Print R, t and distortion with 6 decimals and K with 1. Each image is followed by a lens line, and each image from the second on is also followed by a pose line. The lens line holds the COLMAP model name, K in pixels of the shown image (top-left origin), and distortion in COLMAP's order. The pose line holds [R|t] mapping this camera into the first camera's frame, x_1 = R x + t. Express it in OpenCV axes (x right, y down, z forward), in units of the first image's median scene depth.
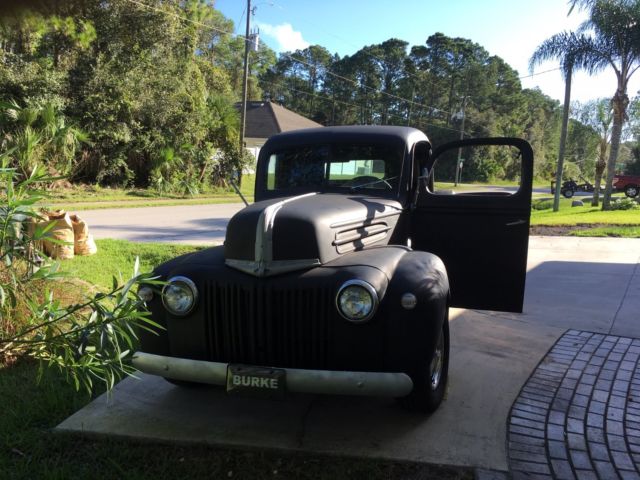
lens RADIAL K [[554.9, 0, 325.2], [0, 554.9, 240.1], [0, 0, 1]] dist [0.062766, -0.084777]
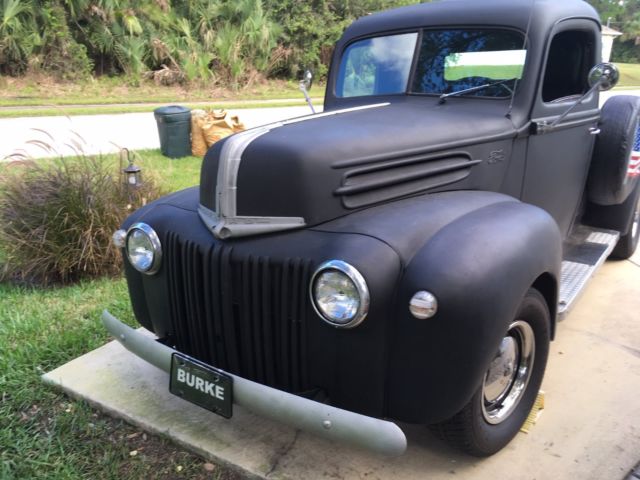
lens RADIAL K [[554.9, 0, 325.2], [0, 554.9, 240.1], [0, 0, 1]] dist [0.062766, -0.084777]
pose [[0.922578, 0.100831, -0.372401, 0.245598], [-0.030376, 0.981232, 0.190424, -0.061866], [0.384612, -0.164368, 0.908326, 0.400000]]
